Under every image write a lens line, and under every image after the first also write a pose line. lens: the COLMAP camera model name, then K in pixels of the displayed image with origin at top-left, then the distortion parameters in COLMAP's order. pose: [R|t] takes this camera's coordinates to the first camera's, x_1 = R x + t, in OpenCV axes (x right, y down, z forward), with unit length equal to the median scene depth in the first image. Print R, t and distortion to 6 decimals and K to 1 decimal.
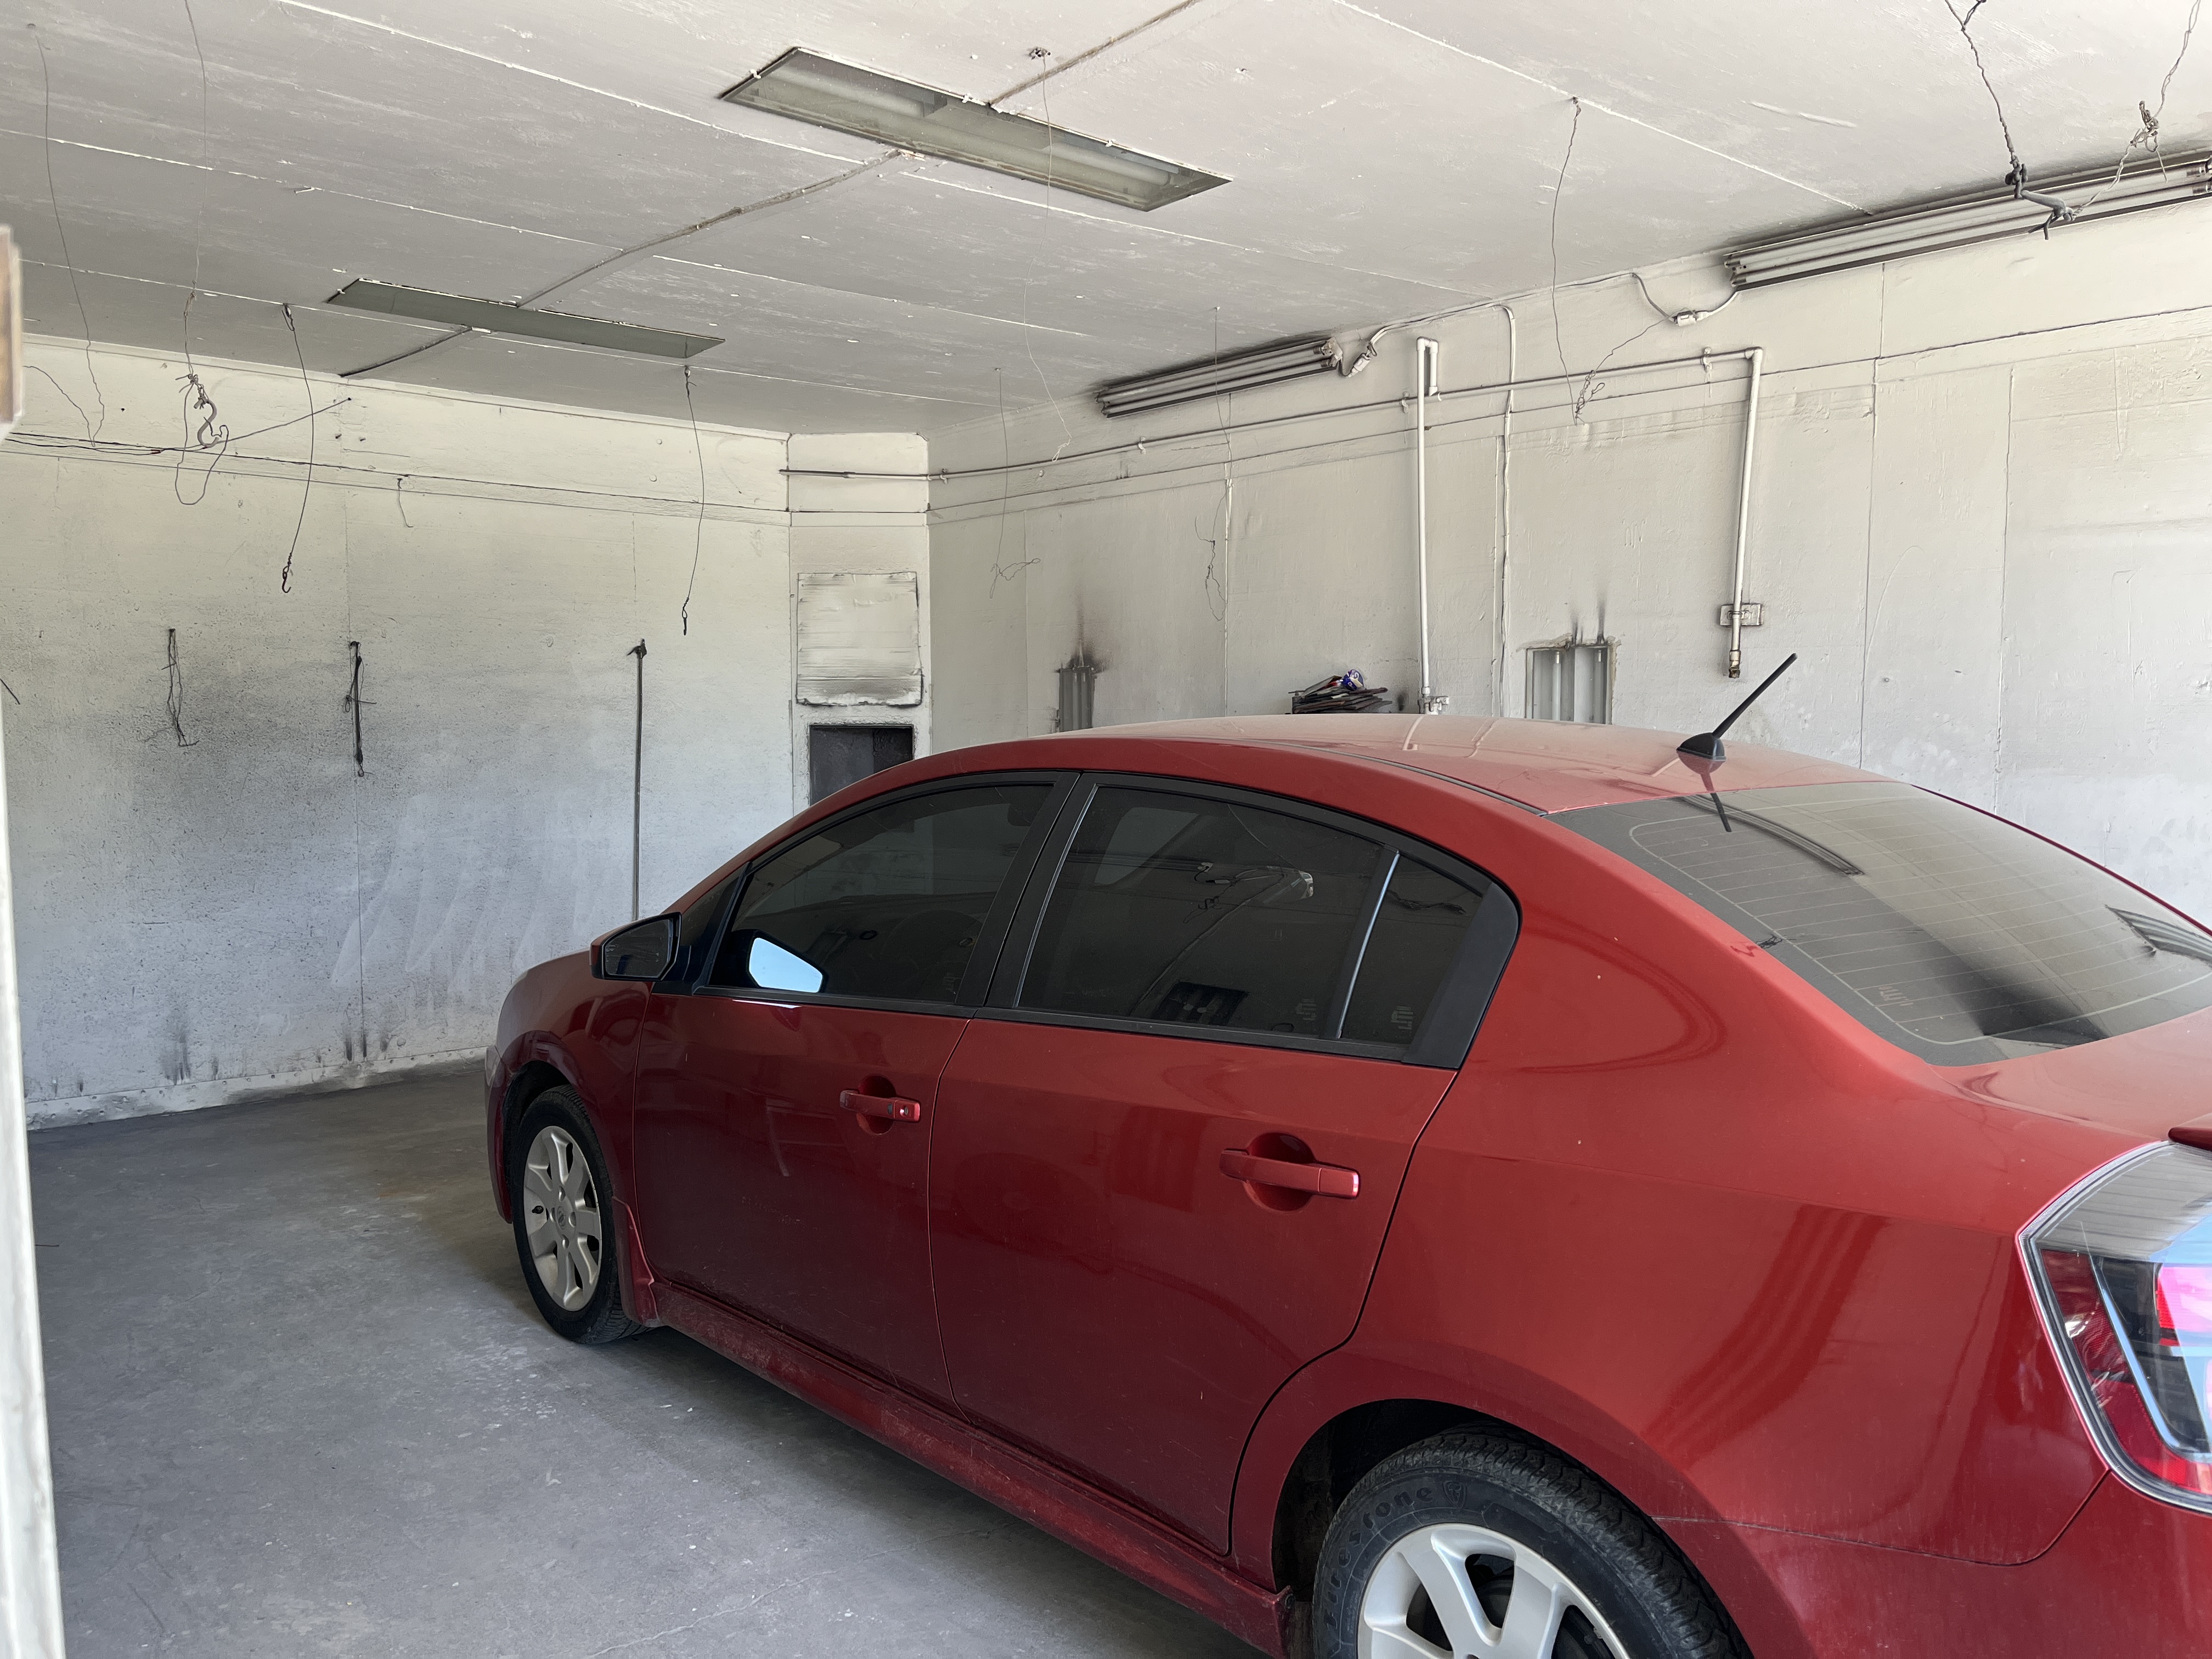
lens RADIAL K [[1676.0, 0, 1085.4], [0, 1676.0, 833.4], [0, 0, 1]] dist [0.046037, -0.044256]
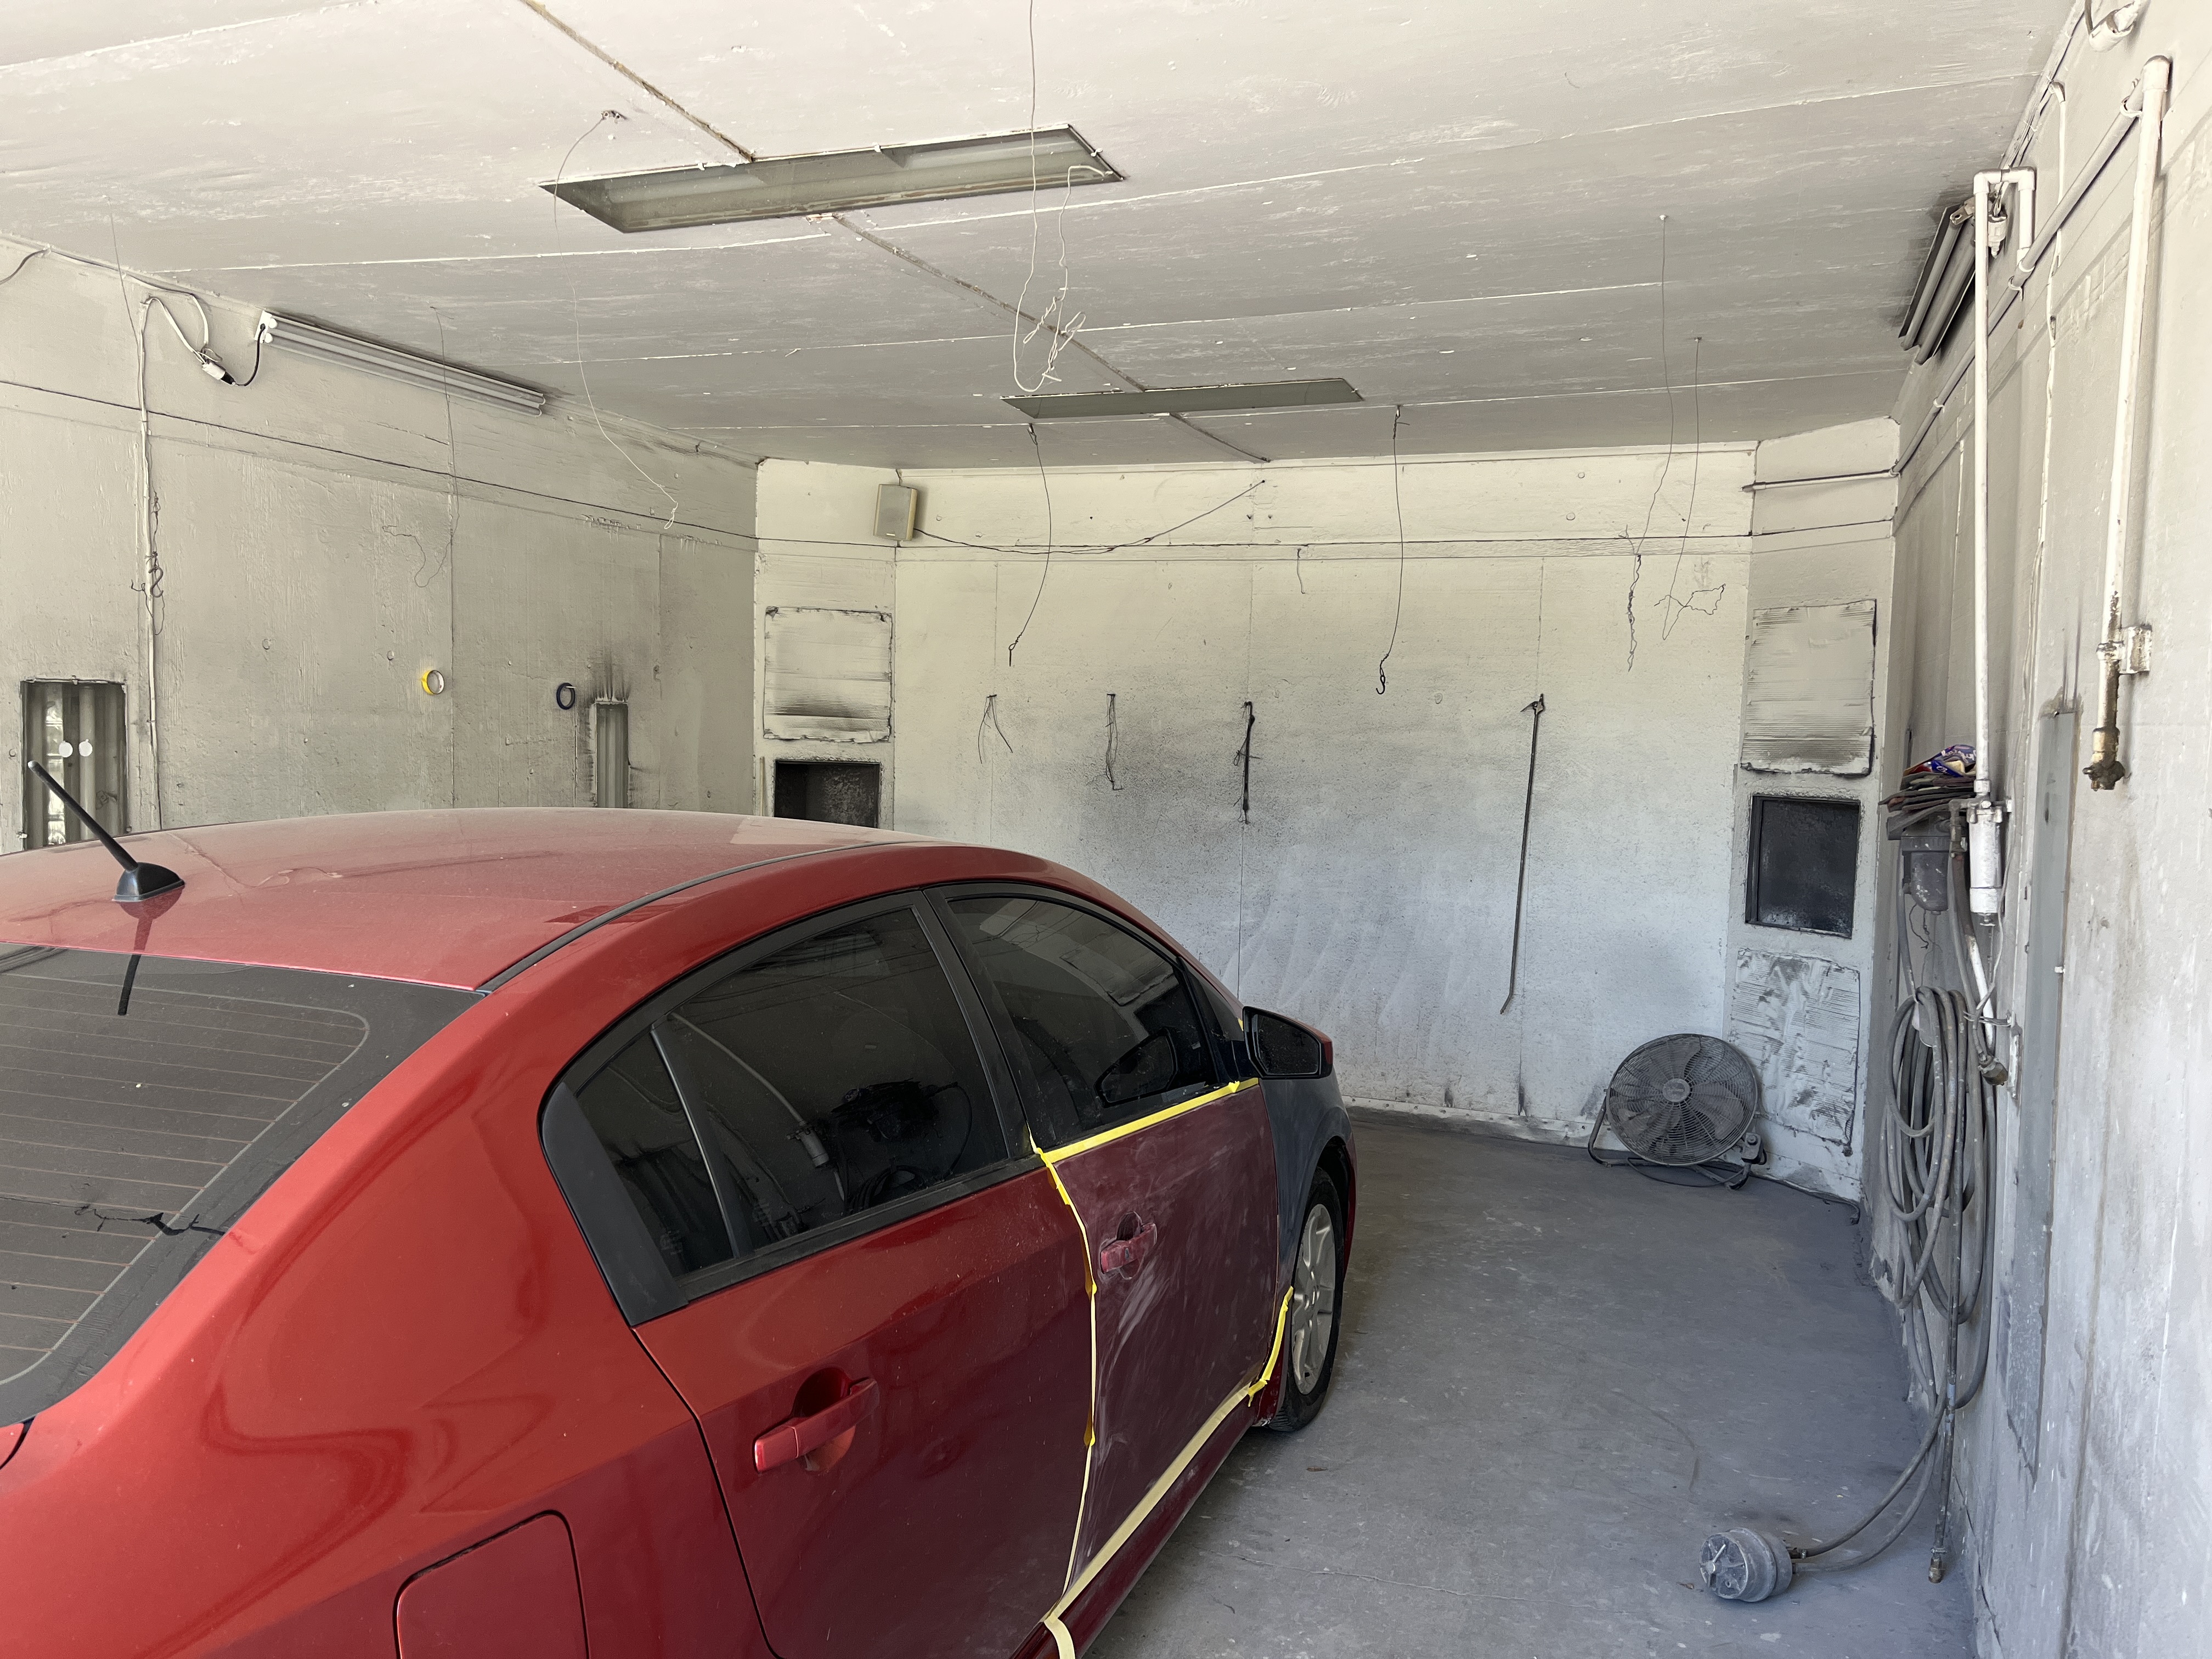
lens RADIAL K [[1676.0, 0, 1089.7], [0, 1676.0, 832.4], [0, 0, 1]] dist [0.046037, -0.044256]
pose [[0.459289, 0.063960, -0.885981, 0.466490], [-0.086017, 0.995919, 0.027306, -0.046806], [0.884112, 0.063668, 0.462917, 0.384155]]
